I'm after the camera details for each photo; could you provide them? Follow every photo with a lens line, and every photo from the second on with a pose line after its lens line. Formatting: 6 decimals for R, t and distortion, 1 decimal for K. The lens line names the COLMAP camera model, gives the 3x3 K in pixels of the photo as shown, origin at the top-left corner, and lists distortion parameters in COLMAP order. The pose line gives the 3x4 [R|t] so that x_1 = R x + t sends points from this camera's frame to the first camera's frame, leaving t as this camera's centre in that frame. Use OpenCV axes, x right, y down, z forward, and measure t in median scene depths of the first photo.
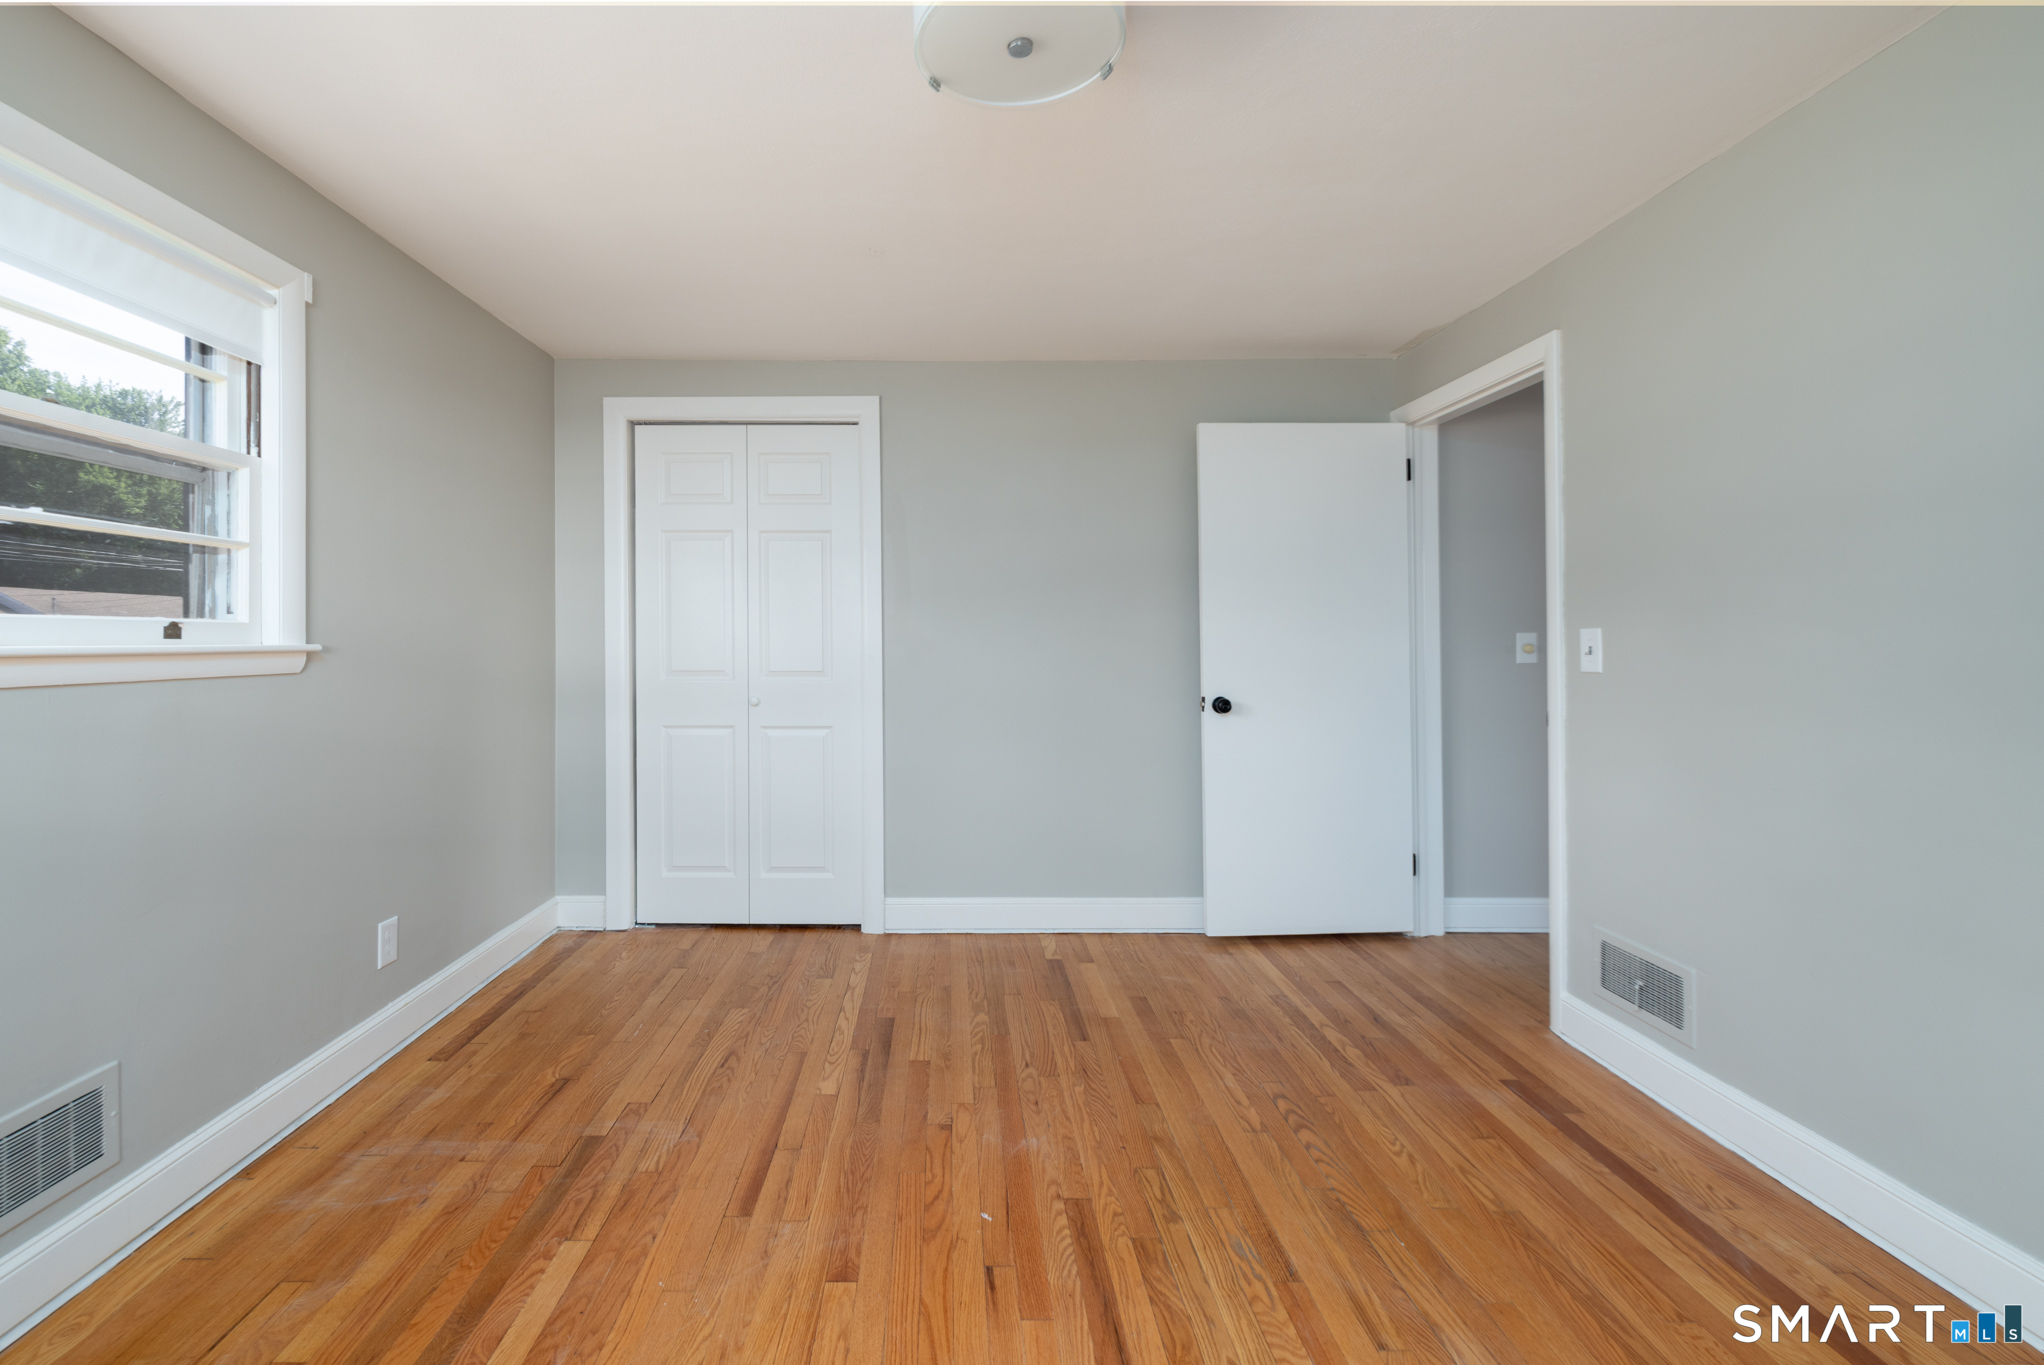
lens RADIAL K [[847.1, 0, 965.7], [0, 847.1, 618.0], [0, 0, 1]] dist [-0.000529, -0.000051]
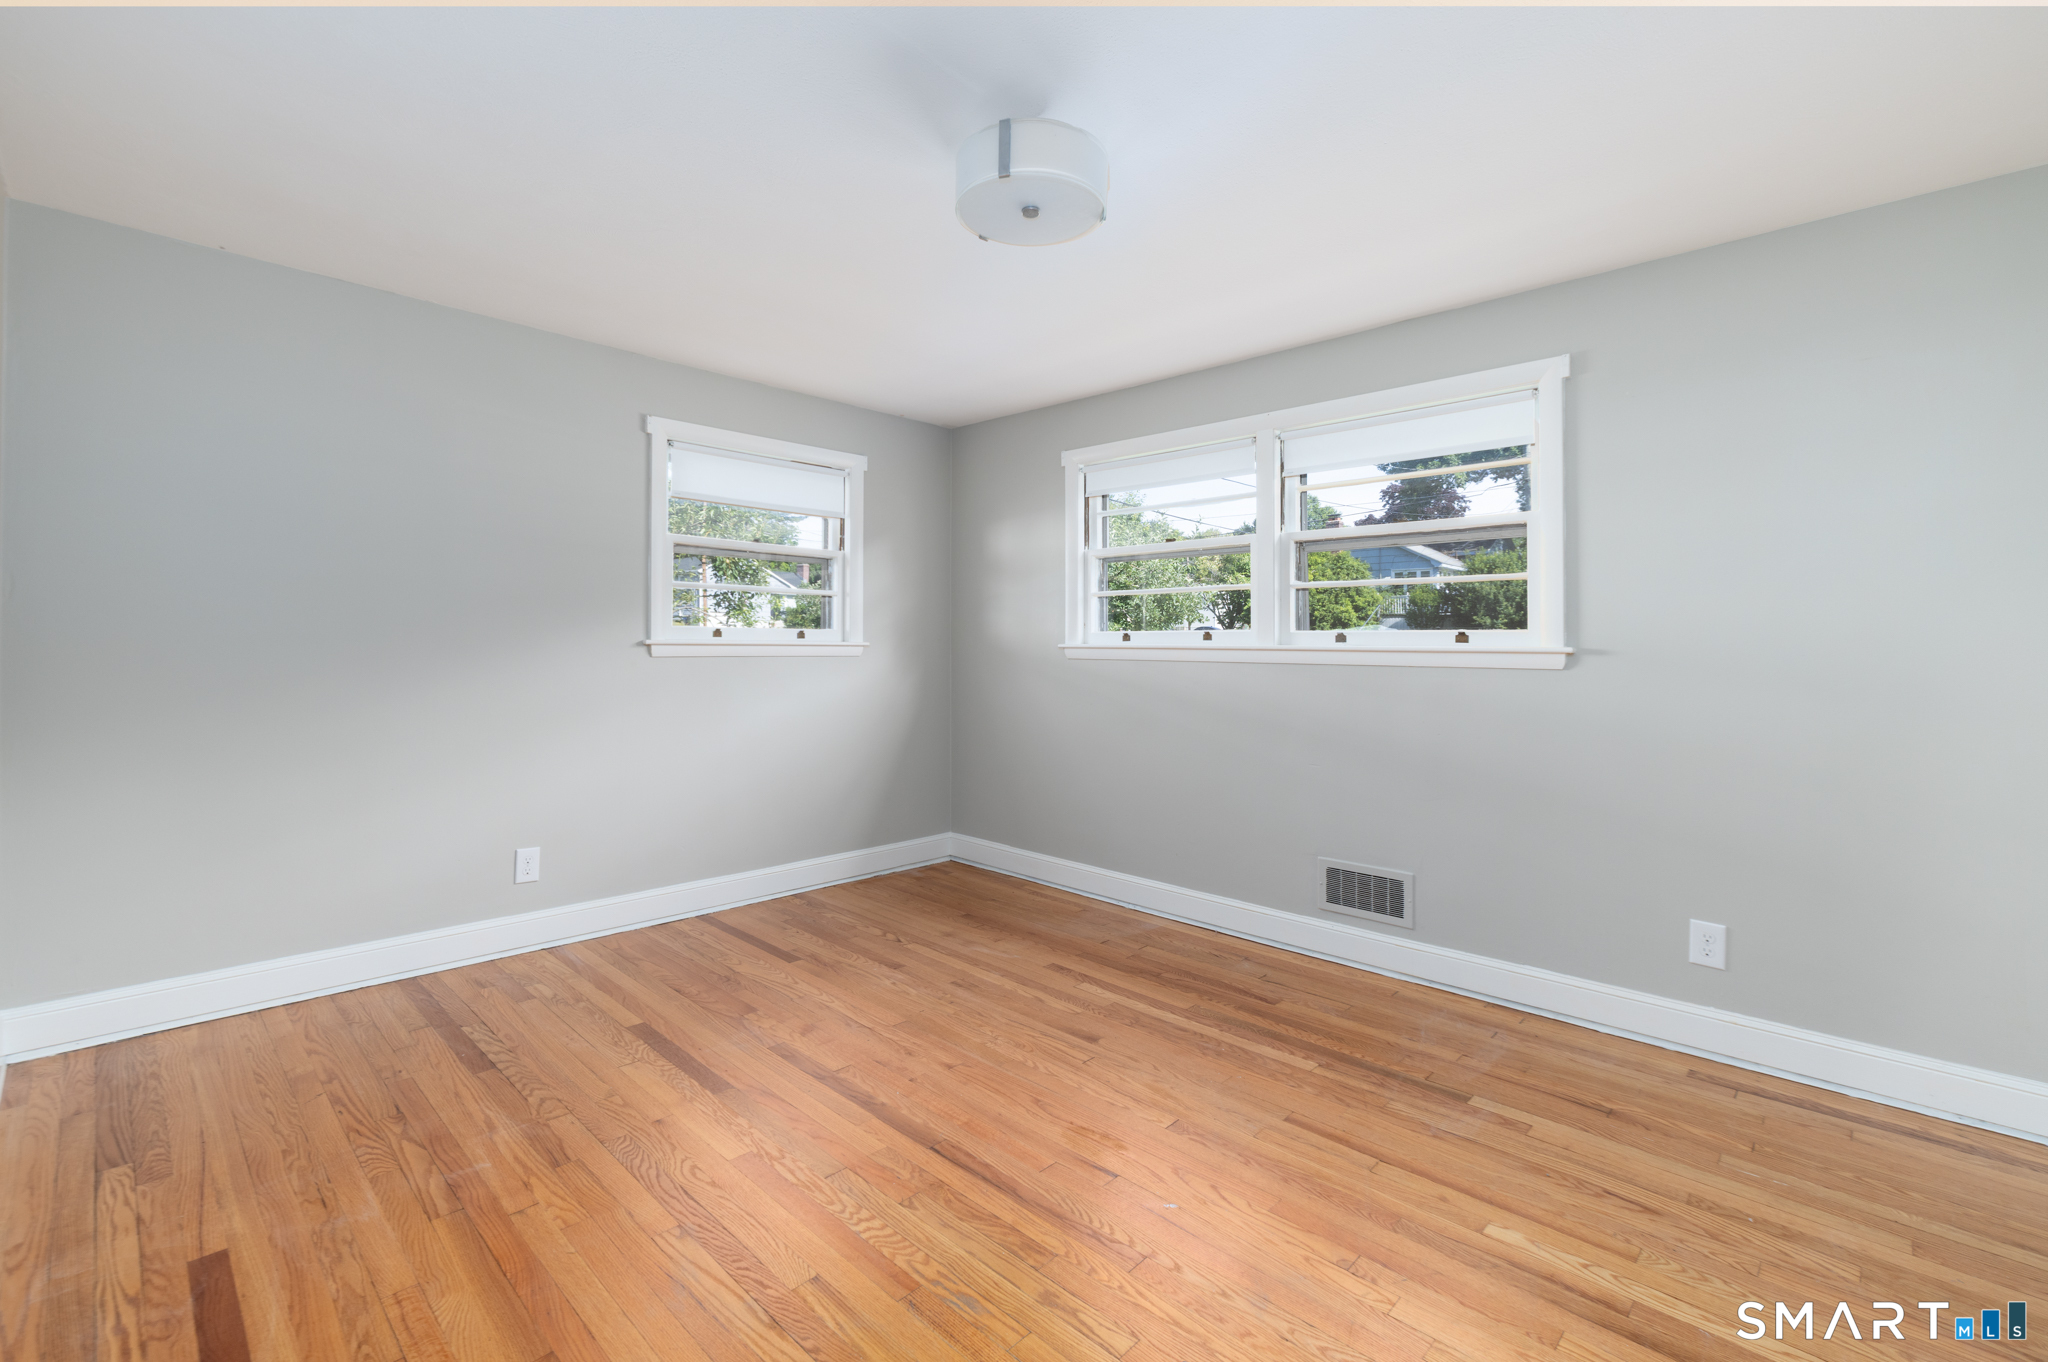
lens RADIAL K [[869.1, 0, 995.0], [0, 869.1, 637.1], [0, 0, 1]] dist [0.000490, 0.000216]
pose [[-0.698197, -0.012437, -0.715798, 0.886549], [0.009542, 0.999599, -0.026676, 0.051221], [0.715842, -0.025456, -0.697798, 1.528930]]
